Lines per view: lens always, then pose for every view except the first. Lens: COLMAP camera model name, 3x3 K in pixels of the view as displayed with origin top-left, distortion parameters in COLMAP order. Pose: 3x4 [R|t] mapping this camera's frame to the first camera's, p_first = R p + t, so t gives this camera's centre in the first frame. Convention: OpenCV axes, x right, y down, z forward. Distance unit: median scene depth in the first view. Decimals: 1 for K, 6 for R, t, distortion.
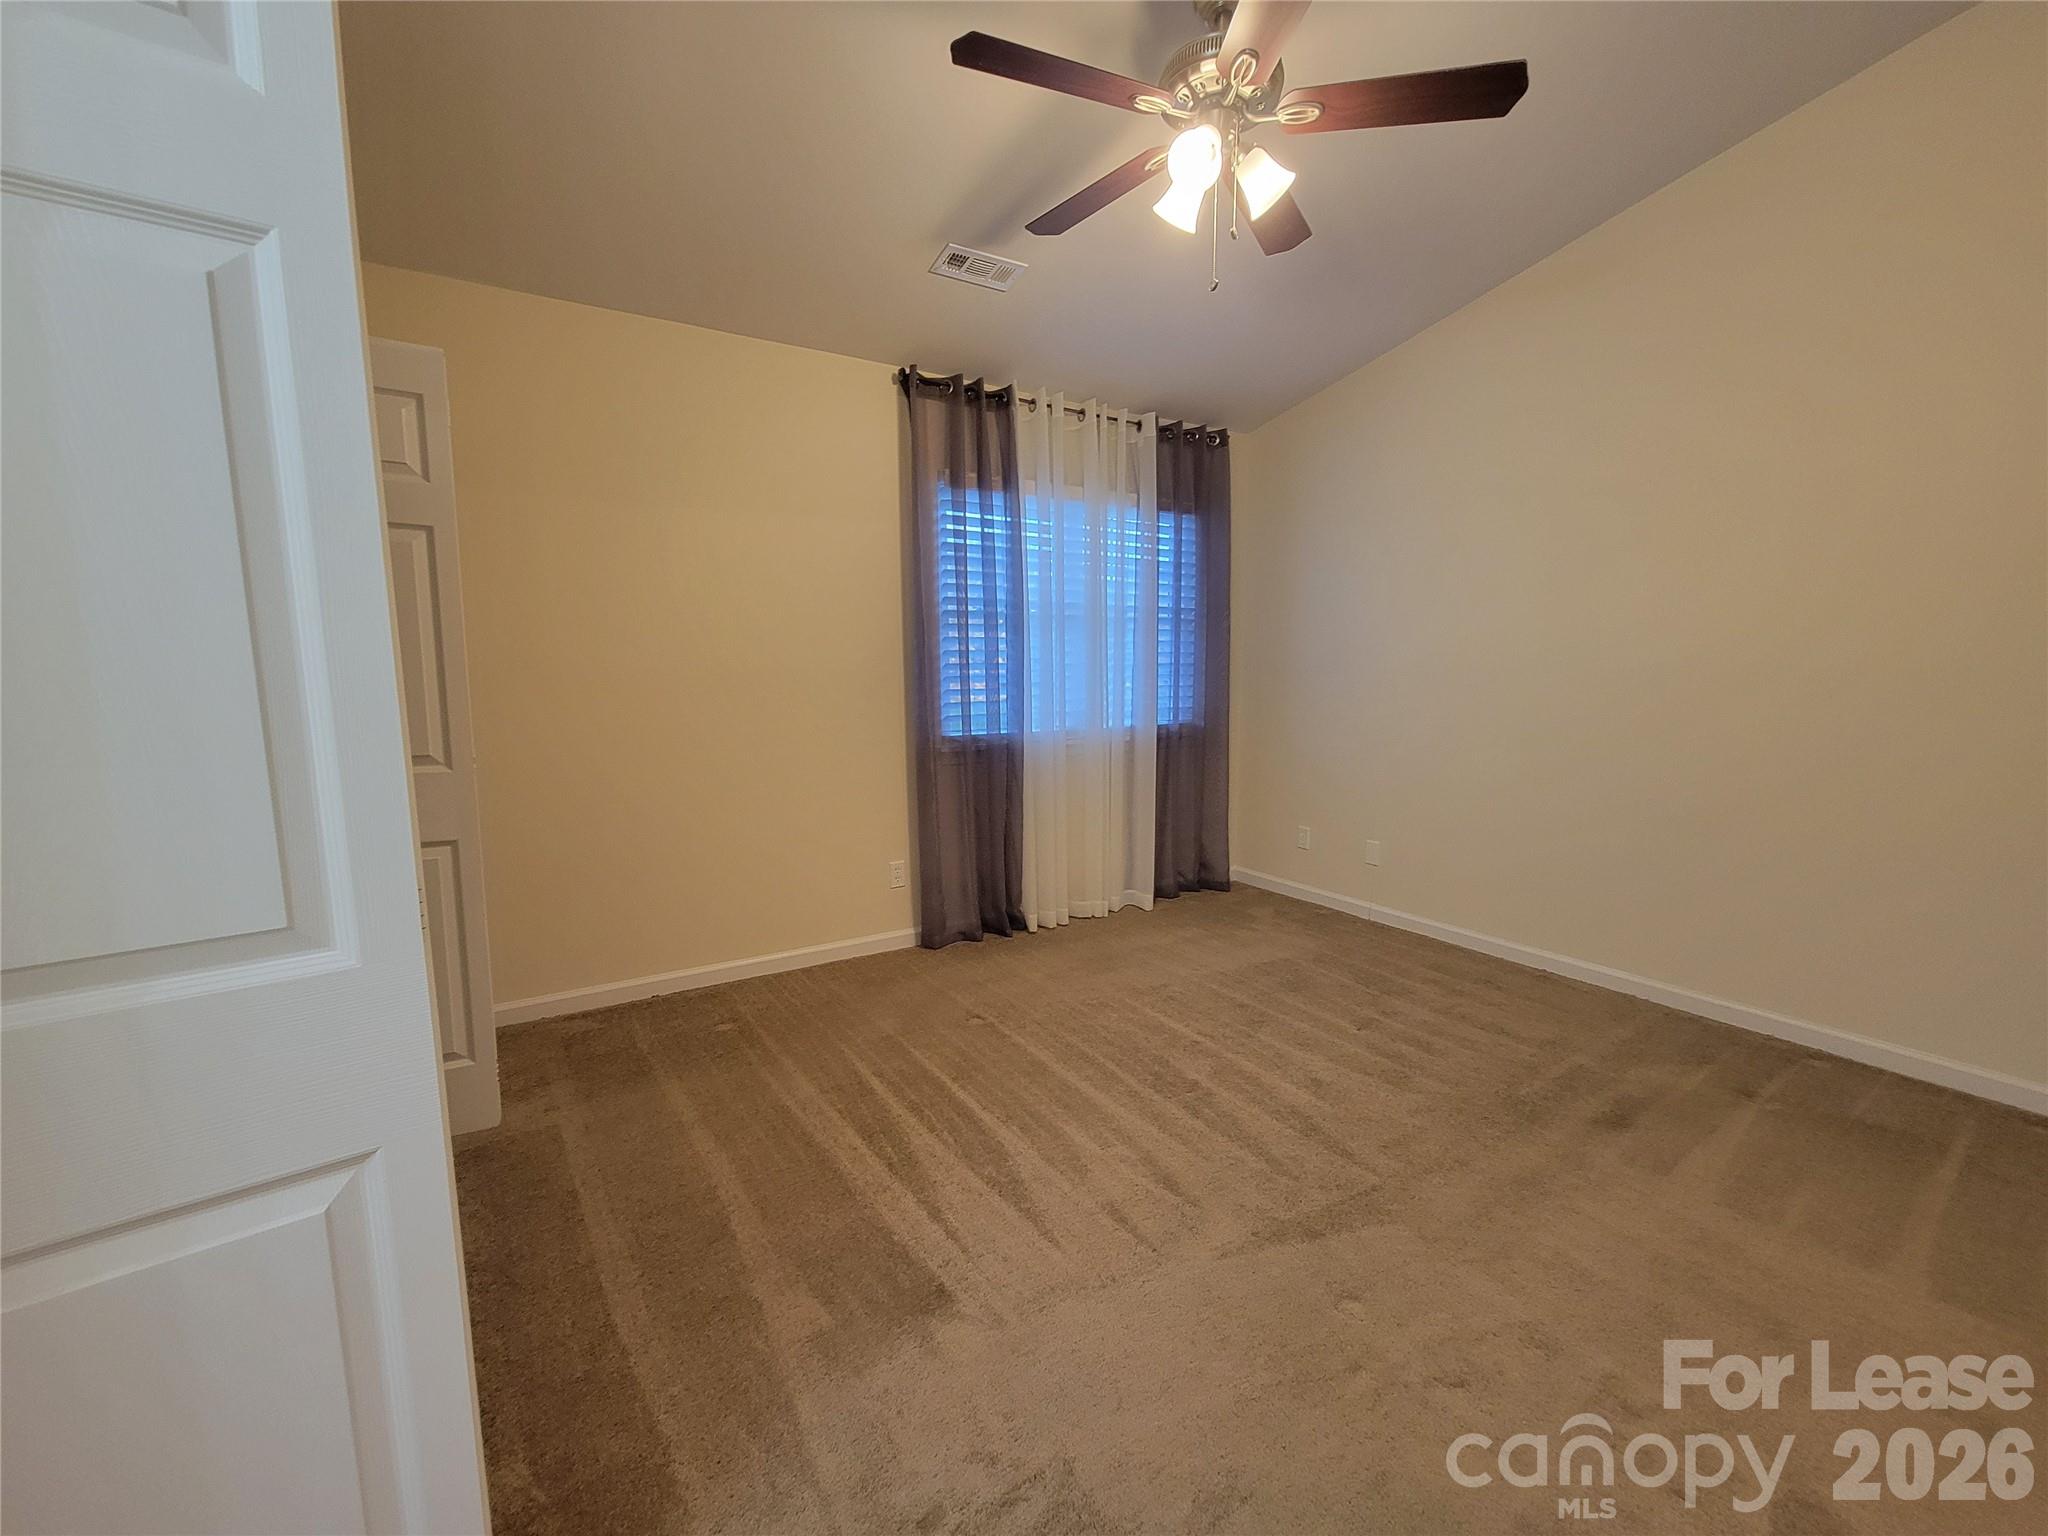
lens RADIAL K [[838.9, 0, 1038.4], [0, 838.9, 758.7], [0, 0, 1]] dist [-0.001126, -0.001331]
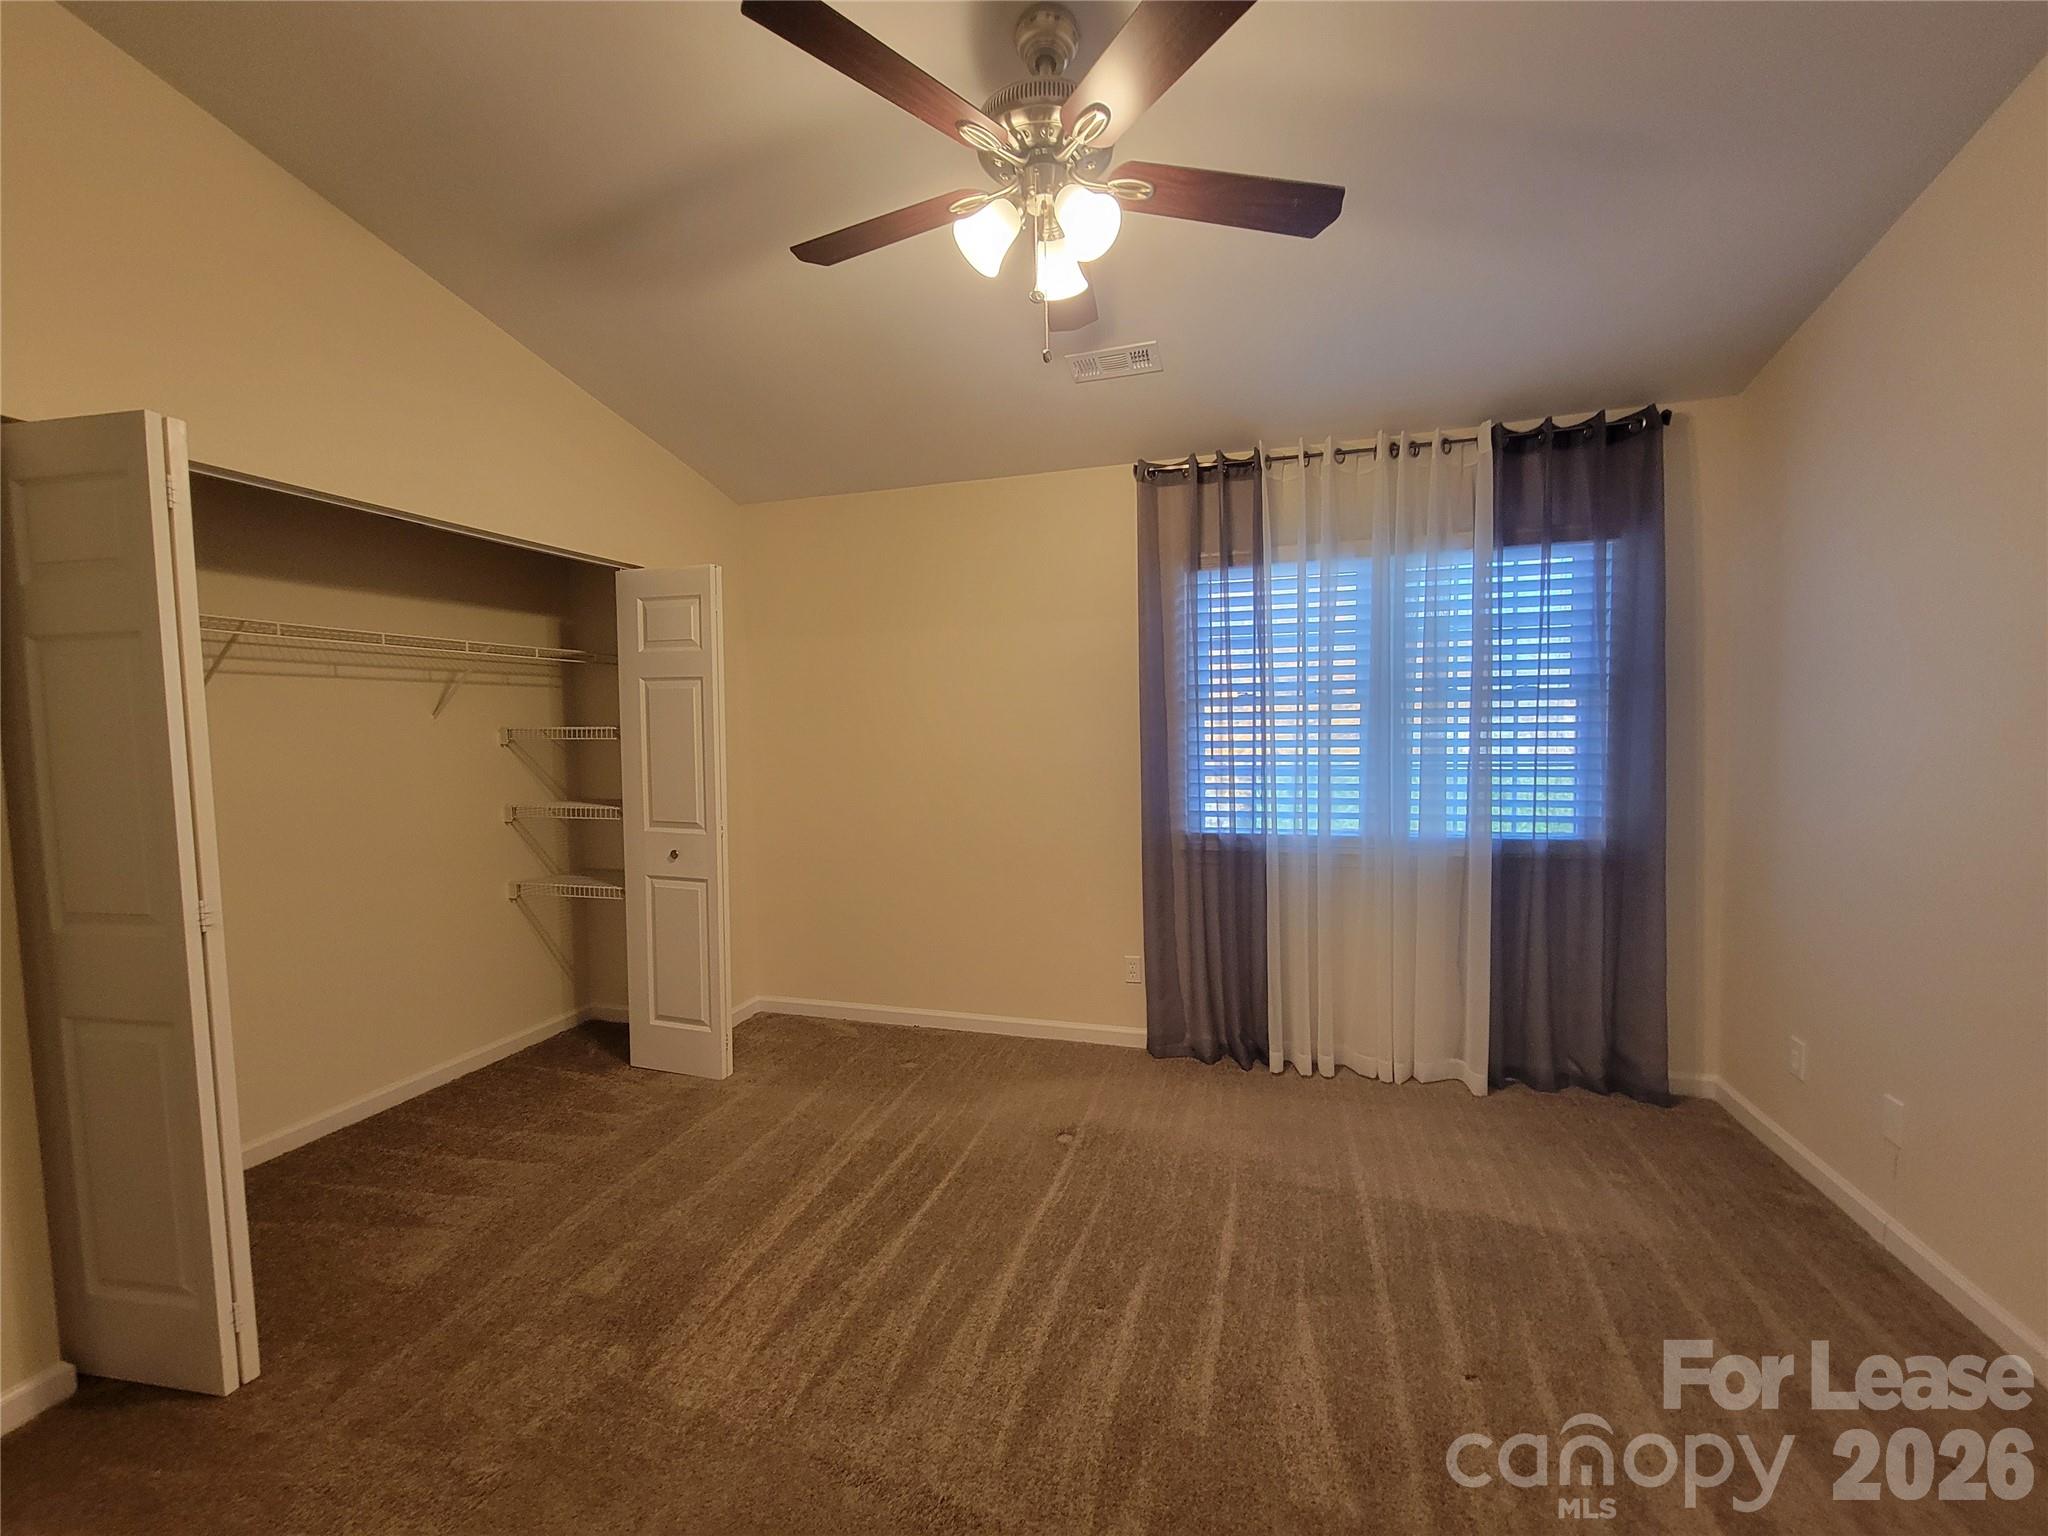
lens RADIAL K [[838.9, 0, 1035.3], [0, 838.9, 761.6], [0, 0, 1]] dist [-0.001126, -0.001331]
pose [[0.653498, 0.022419, -0.756596, 0.483292], [-0.071161, 0.996954, -0.031923, -0.063241], [0.753576, 0.074701, 0.653102, 0.253581]]
